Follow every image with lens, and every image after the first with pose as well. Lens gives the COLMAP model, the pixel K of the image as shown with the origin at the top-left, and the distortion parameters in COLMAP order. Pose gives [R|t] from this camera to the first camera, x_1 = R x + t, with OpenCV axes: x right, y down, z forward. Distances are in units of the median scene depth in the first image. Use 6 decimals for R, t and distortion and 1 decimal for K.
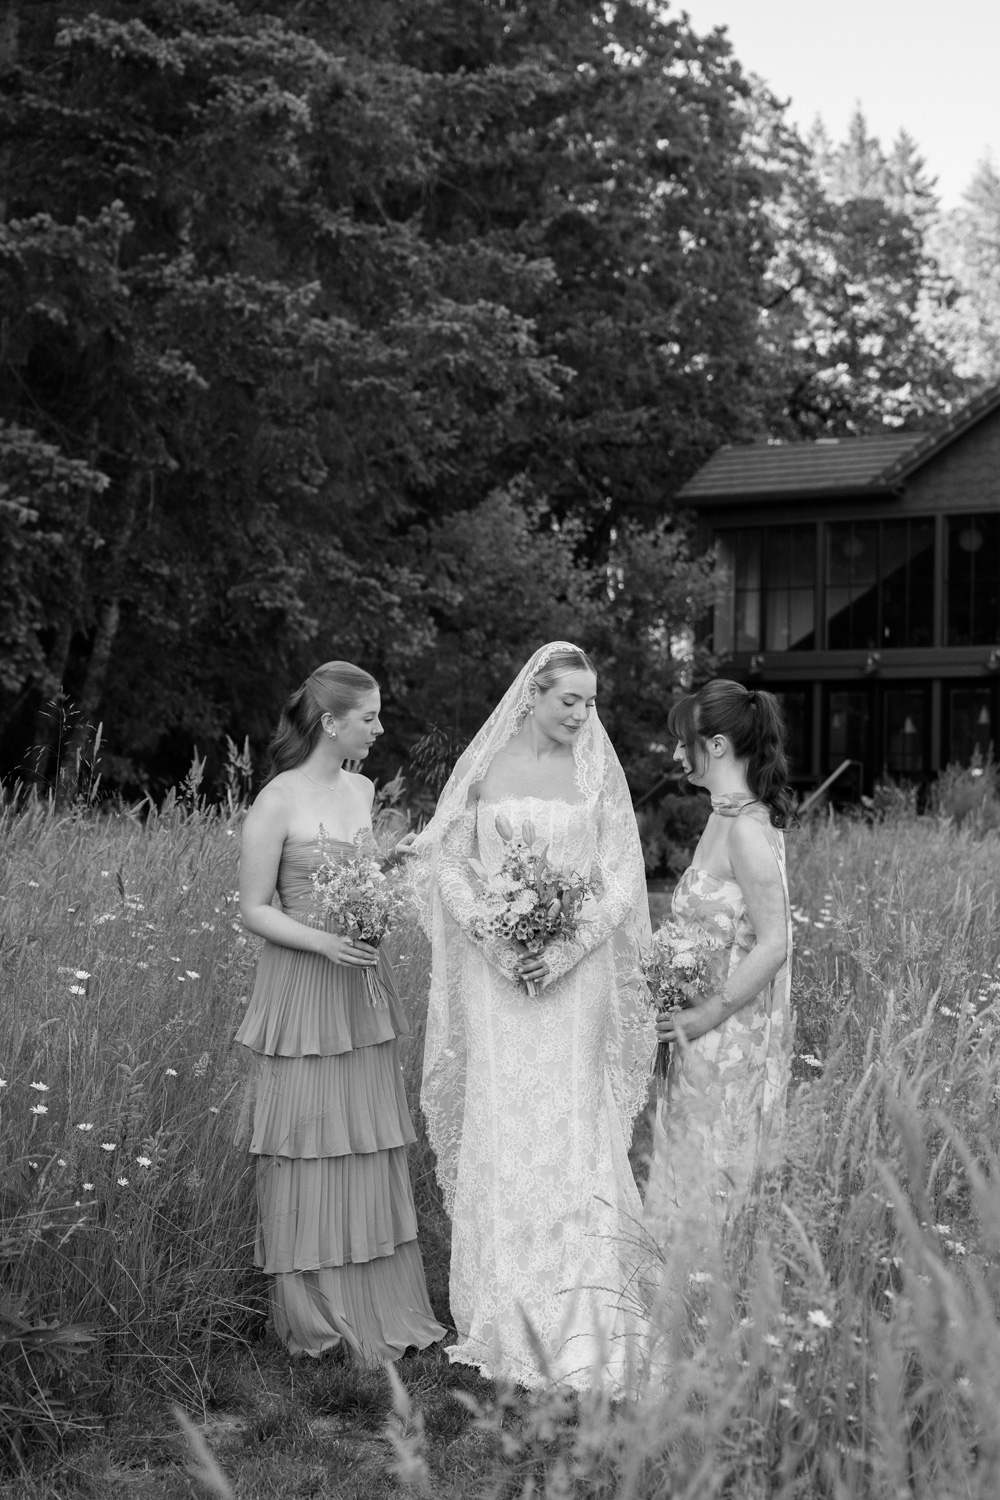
lens RADIAL K [[2223.8, 0, 500.0], [0, 2223.8, 750.0], [0, 0, 1]] dist [0.001736, -0.069772]
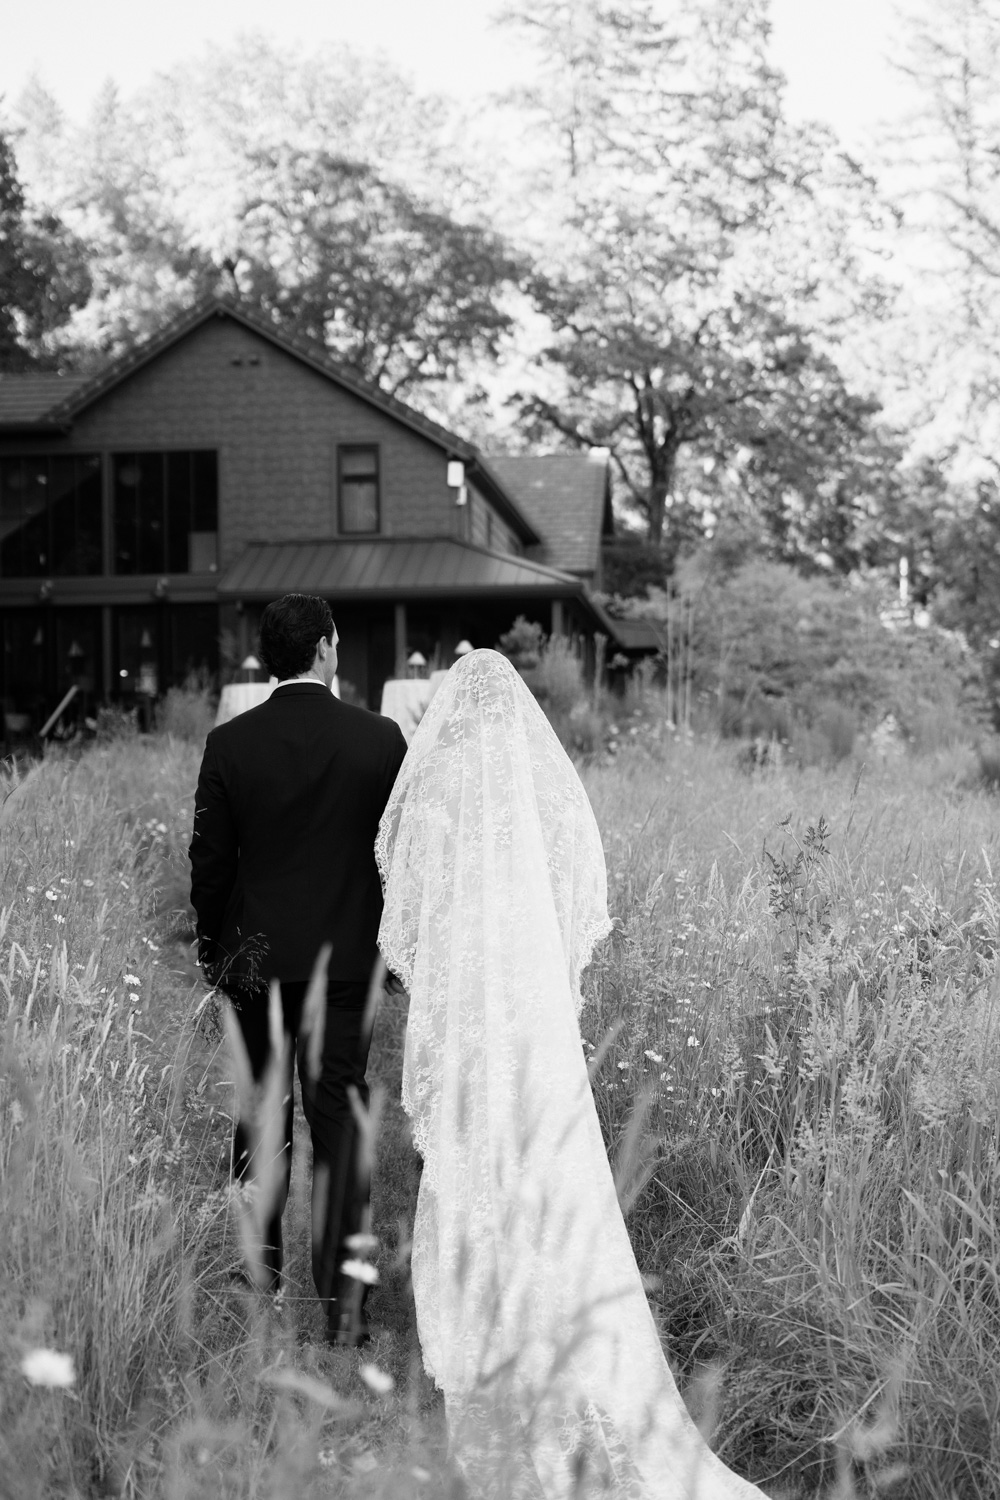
lens RADIAL K [[2223.8, 0, 500.0], [0, 2223.8, 750.0], [0, 0, 1]] dist [0.001736, -0.069772]
pose [[0.912294, -0.029796, 0.408451, -0.092322], [0.013788, 0.999019, 0.042081, -0.006366], [-0.409305, -0.032759, 0.911810, -0.077037]]
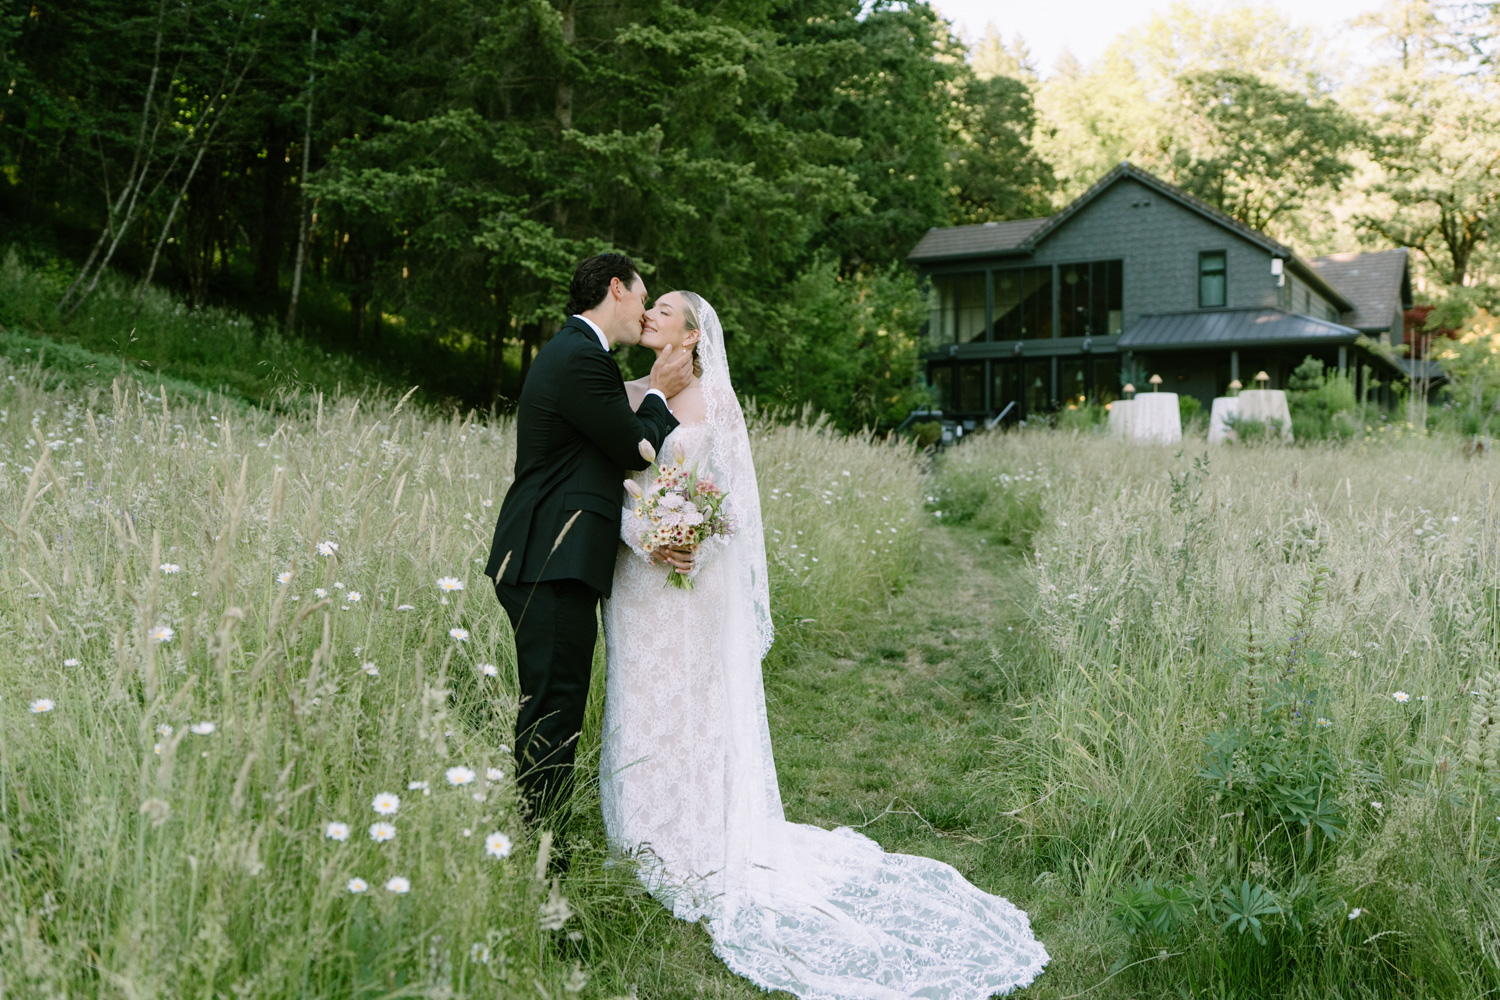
lens RADIAL K [[1310.8, 0, 752.4], [0, 1310.8, 467.9], [0, 0, 1]] dist [0.000086, -0.004129]
pose [[0.999502, -0.021633, -0.022973, -0.033660], [0.022726, 0.998567, 0.048442, 0.001865], [0.021892, -0.048940, 0.998562, -0.092581]]
